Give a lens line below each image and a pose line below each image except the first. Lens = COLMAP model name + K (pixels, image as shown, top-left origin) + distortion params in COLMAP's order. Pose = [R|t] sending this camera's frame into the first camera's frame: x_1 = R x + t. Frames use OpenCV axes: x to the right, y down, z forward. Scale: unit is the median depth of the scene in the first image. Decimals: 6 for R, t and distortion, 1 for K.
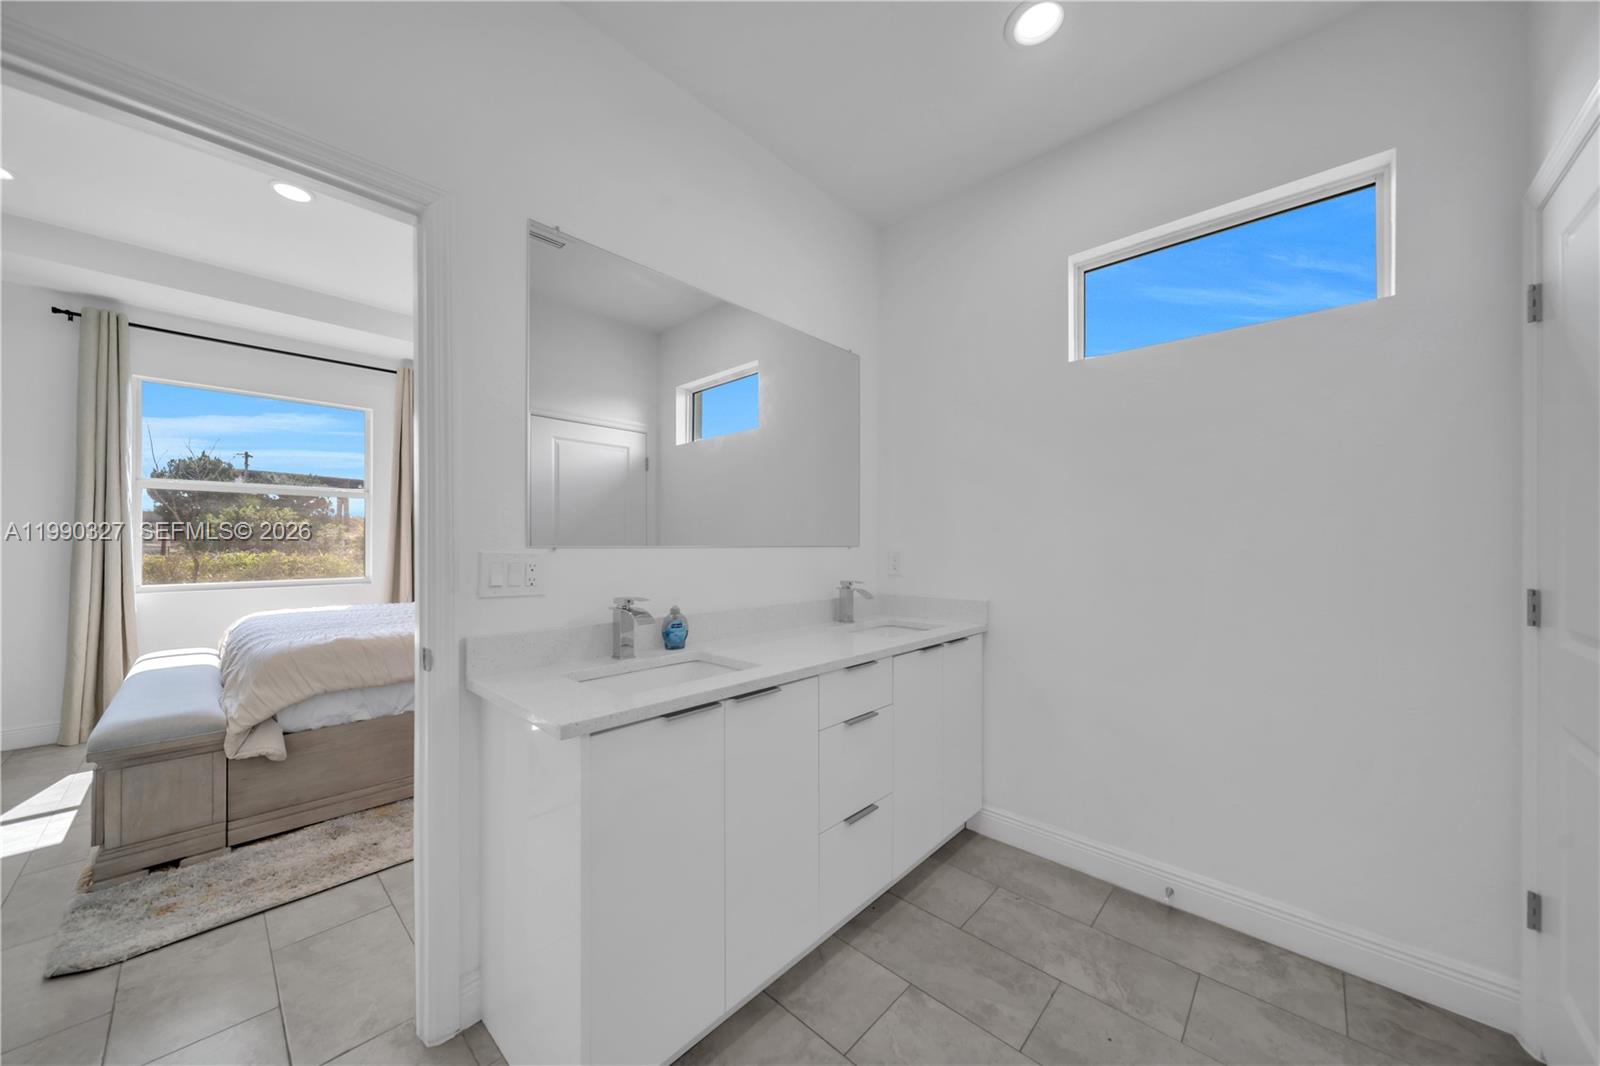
lens RADIAL K [[558.1, 0, 804.1], [0, 558.1, 537.9], [0, 0, 1]] dist [-0.002050, -0.000321]
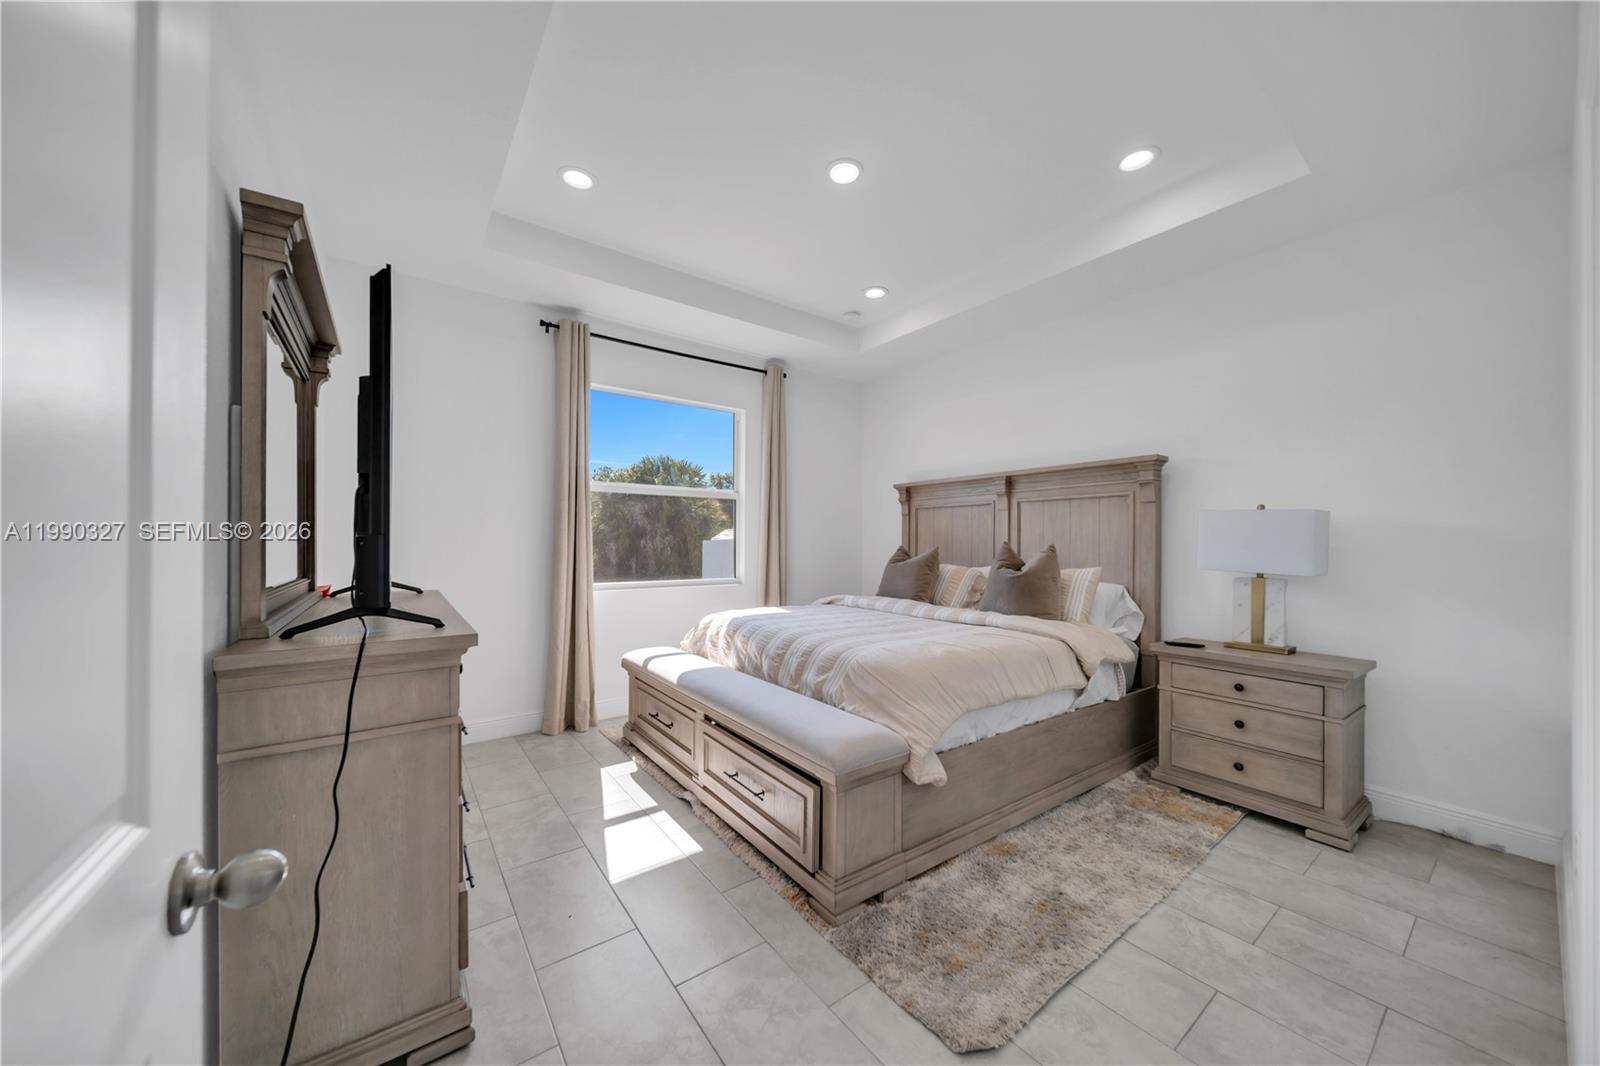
lens RADIAL K [[551.6, 0, 801.1], [0, 551.6, 543.1], [0, 0, 1]] dist [-0.000467, -0.000322]
pose [[0.982803, 0.006904, -0.184528, -0.939802], [-0.005782, 0.999961, 0.006618, 0.000357], [0.184567, -0.005437, 0.982805, 0.078113]]
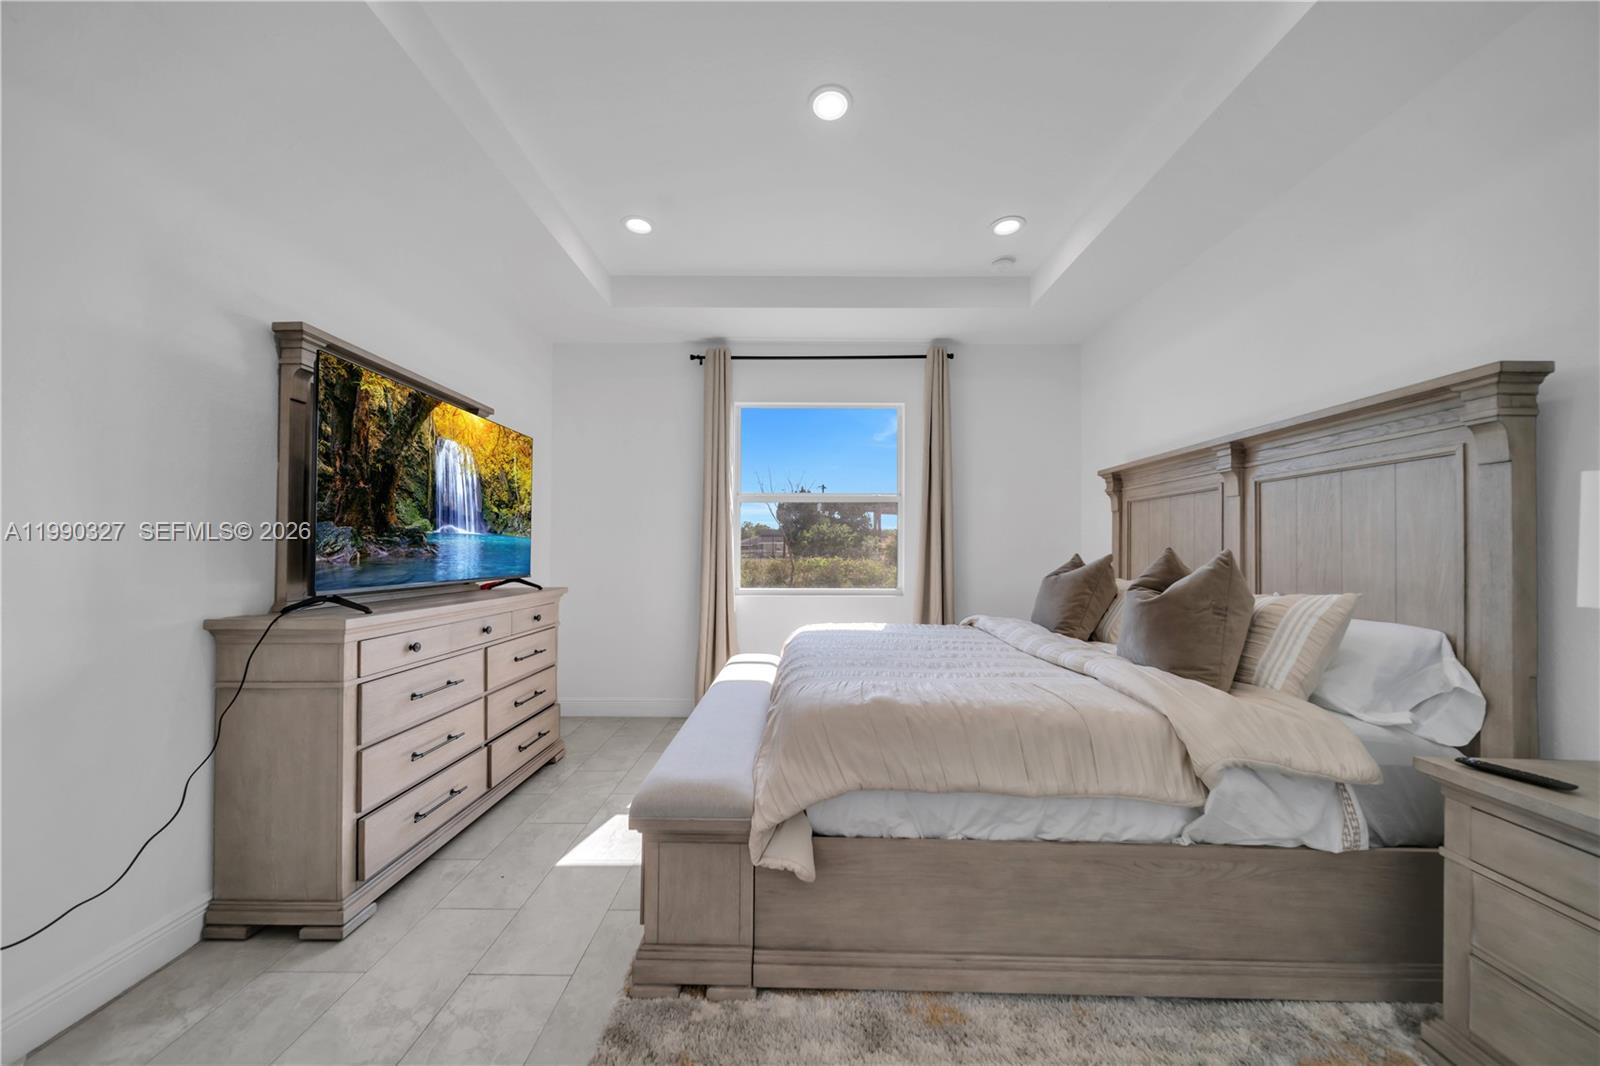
lens RADIAL K [[551.6, 0, 801.1], [0, 551.6, 543.1], [0, 0, 1]] dist [-0.000467, -0.000322]
pose [[0.675851, -0.004861, -0.737022, -0.434920], [-0.000002, 0.999978, -0.006598, 0.002658], [0.737038, 0.004461, 0.675836, 0.516978]]
